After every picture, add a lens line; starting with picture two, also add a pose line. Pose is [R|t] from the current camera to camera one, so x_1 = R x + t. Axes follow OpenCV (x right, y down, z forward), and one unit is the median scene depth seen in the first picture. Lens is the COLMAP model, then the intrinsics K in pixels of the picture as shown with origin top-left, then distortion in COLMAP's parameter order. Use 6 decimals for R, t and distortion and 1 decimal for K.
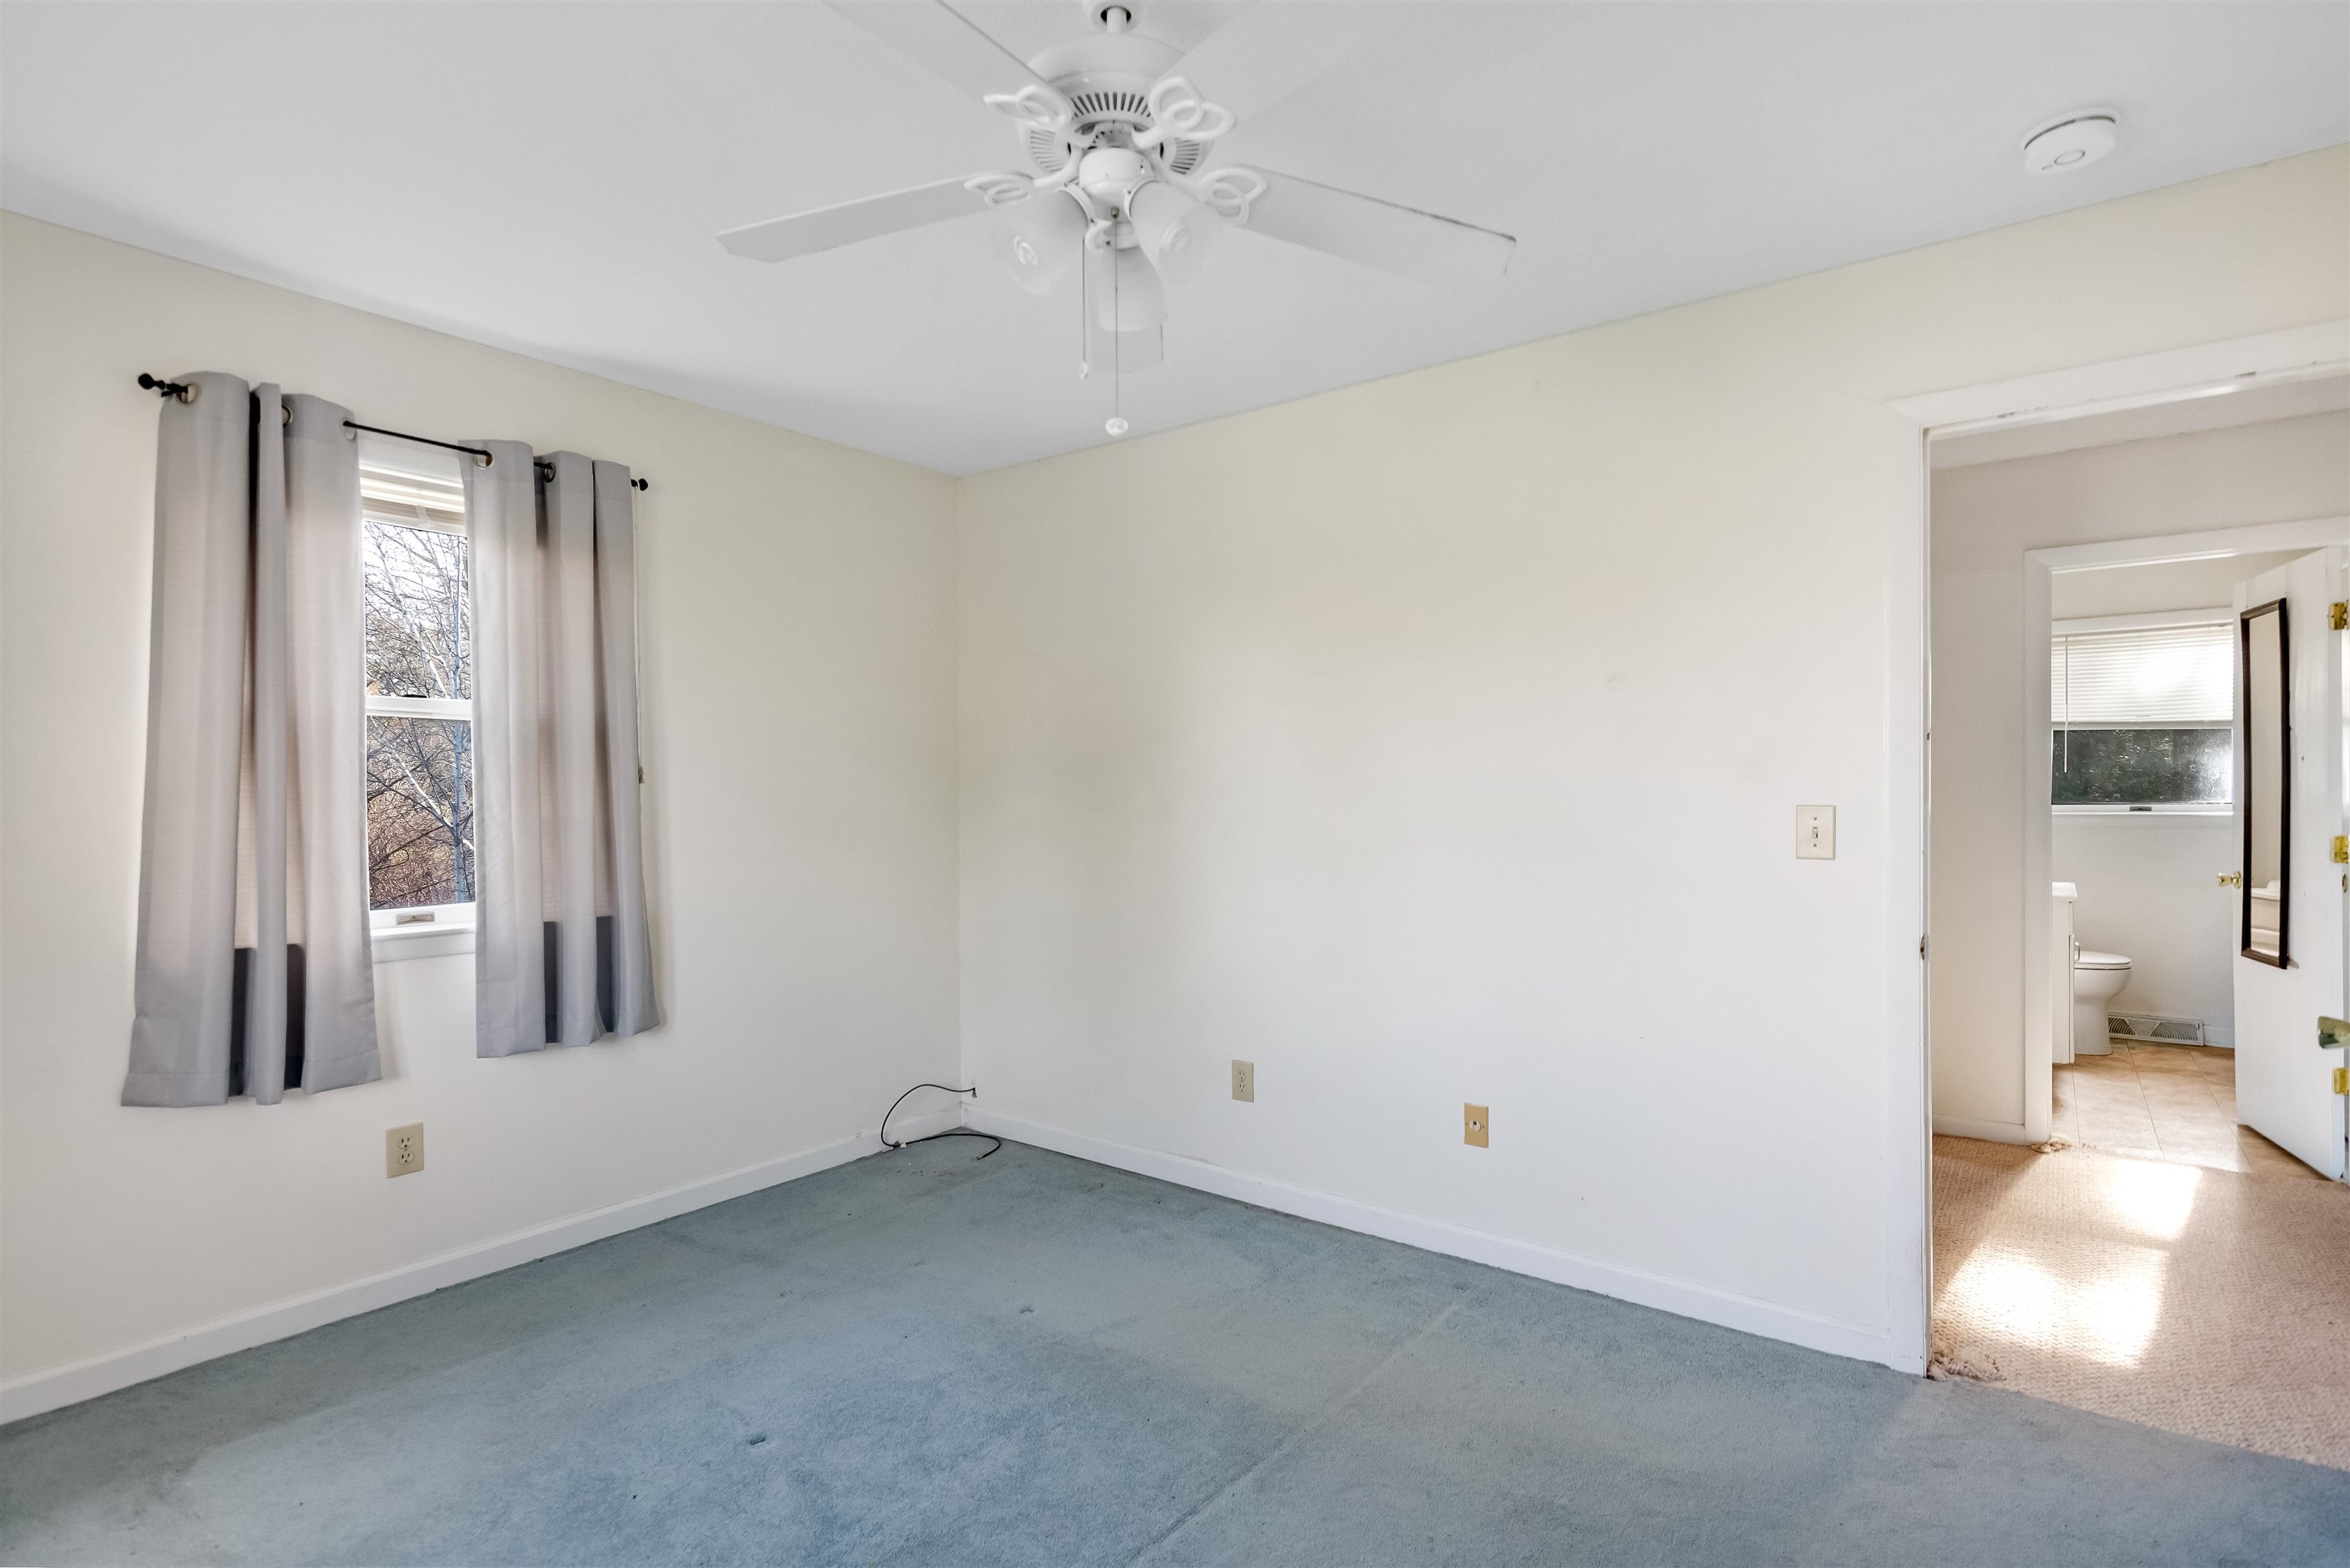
lens RADIAL K [[1135.9, 0, 1175.0], [0, 1135.9, 784.0], [0, 0, 1]] dist [0.000009, -0.001459]
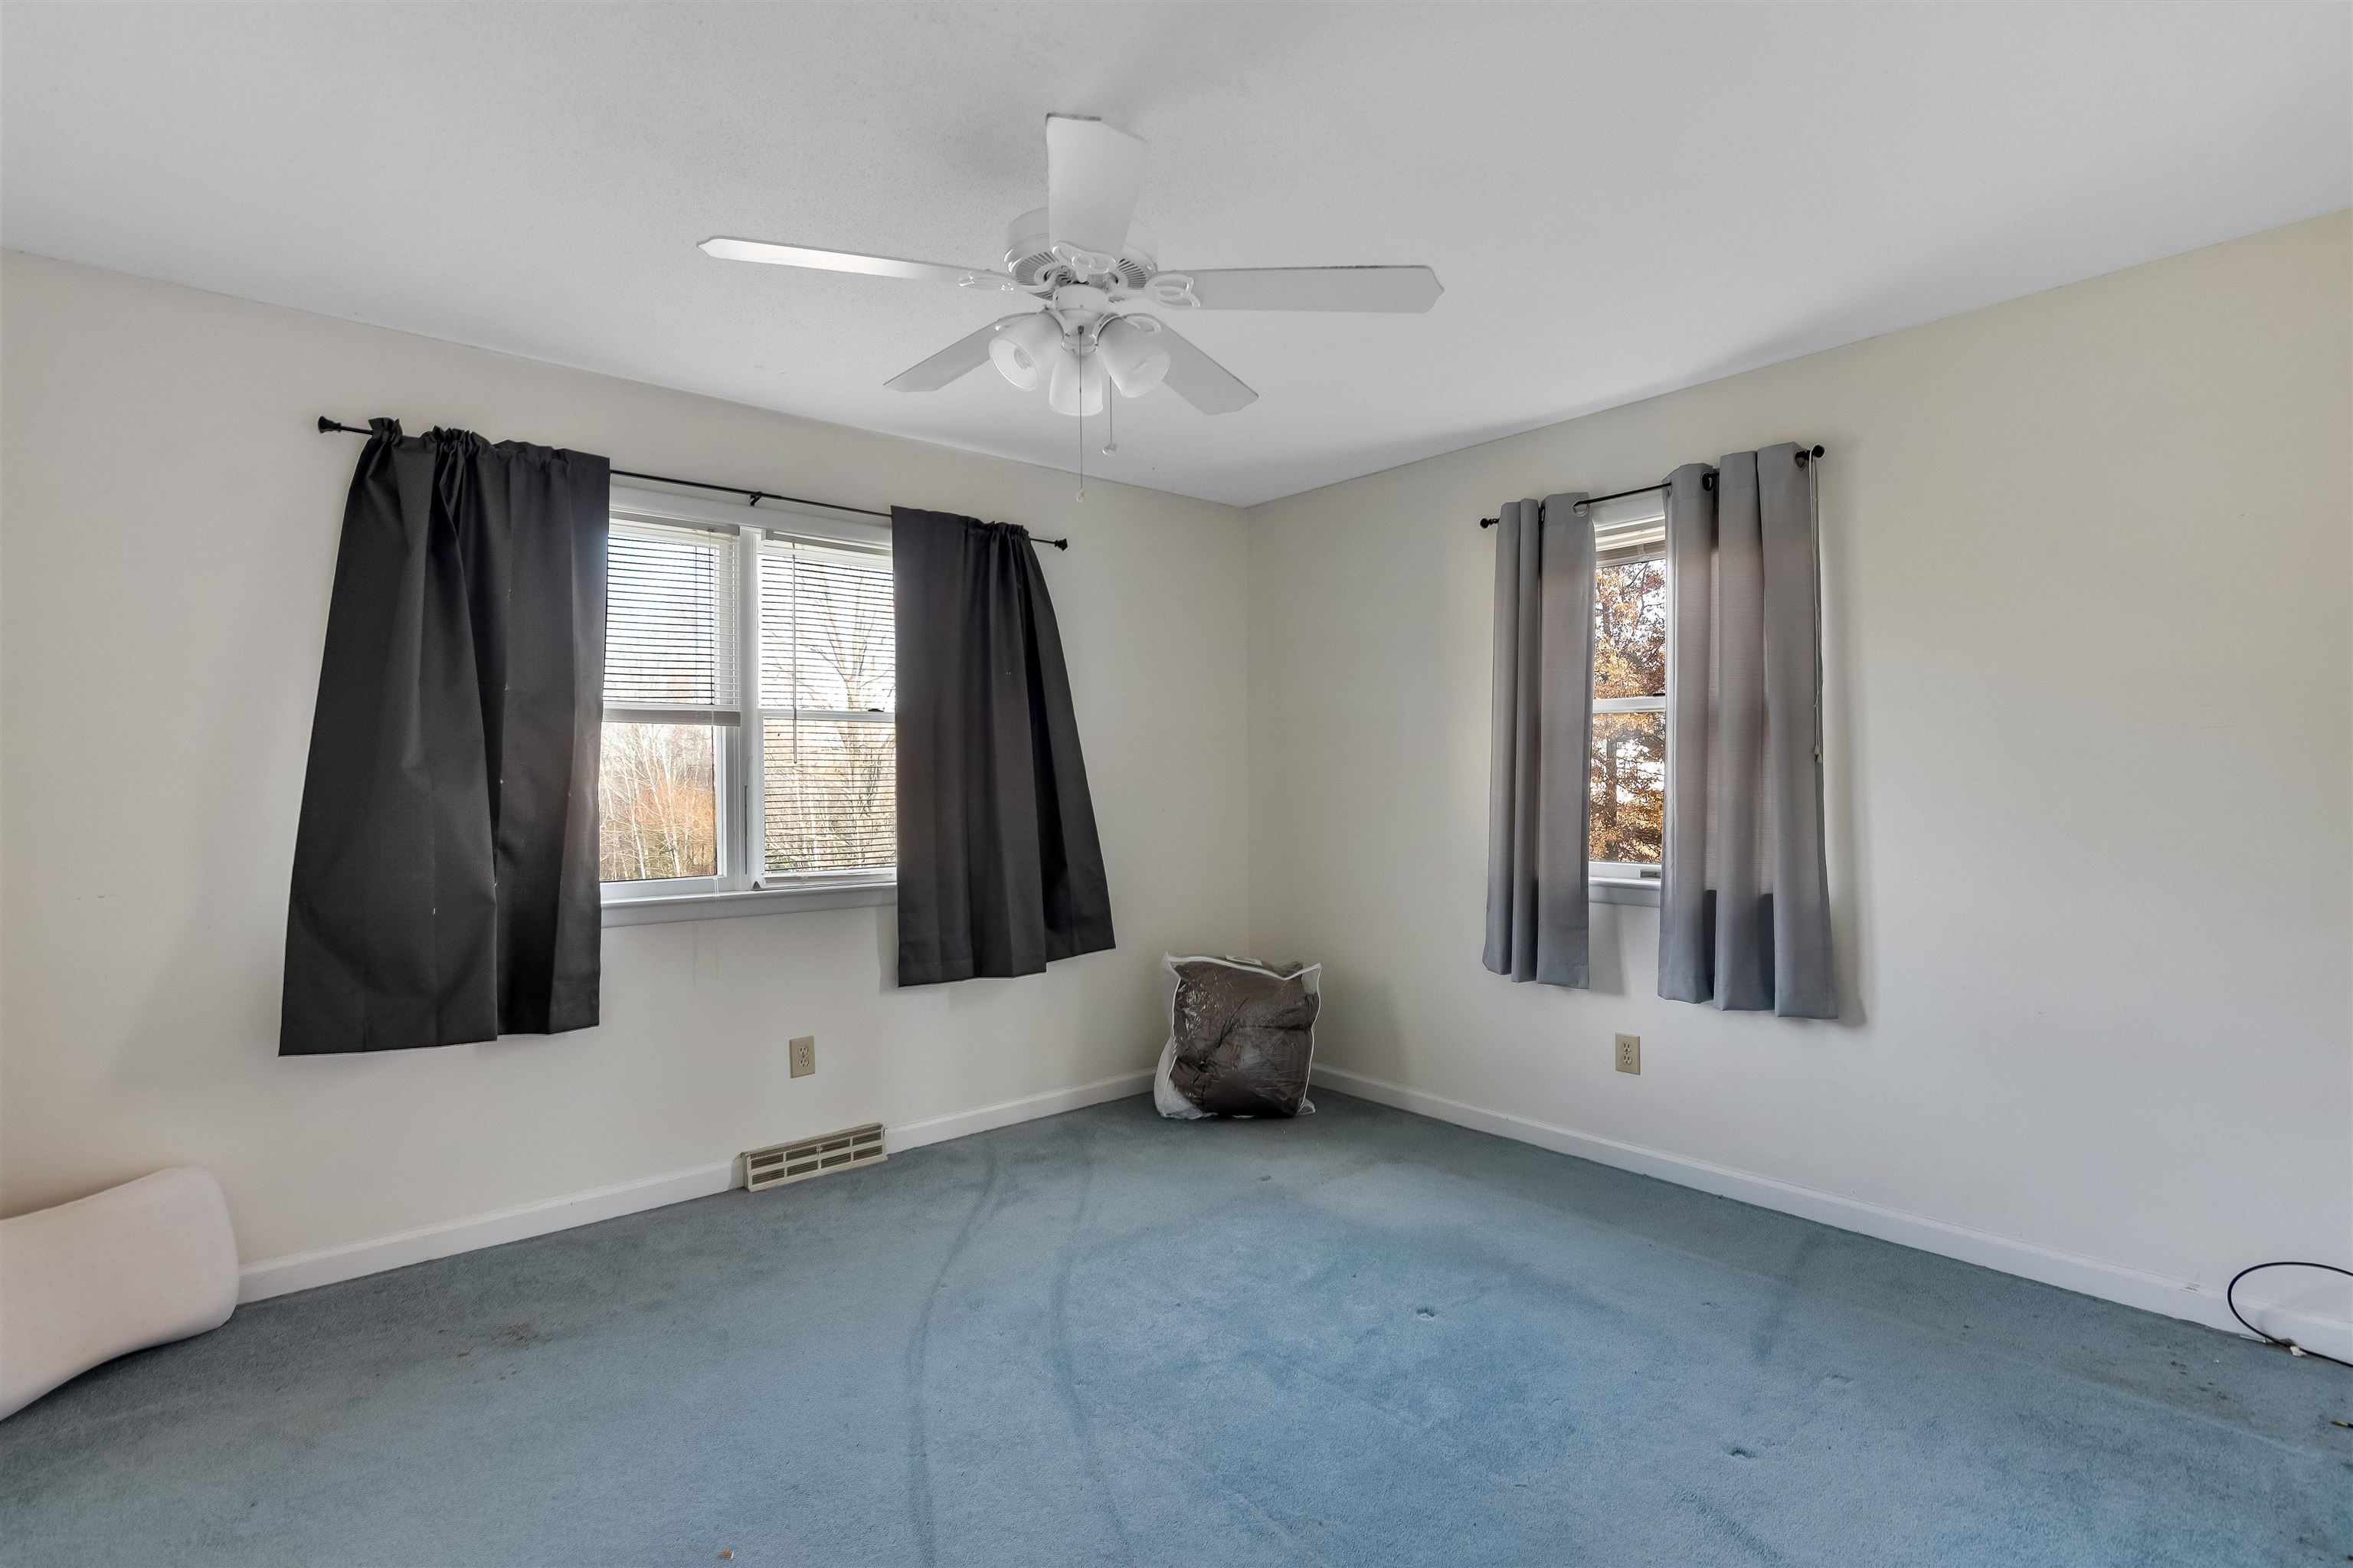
lens RADIAL K [[1137.4, 0, 1176.5], [0, 1137.4, 784.0], [0, 0, 1]] dist [0.000009, -0.001459]
pose [[-0.208239, 0.005546, -0.978062, 0.660220], [0.011653, 0.999927, 0.003189, 0.008775], [0.978008, -0.010733, -0.208289, 0.752400]]
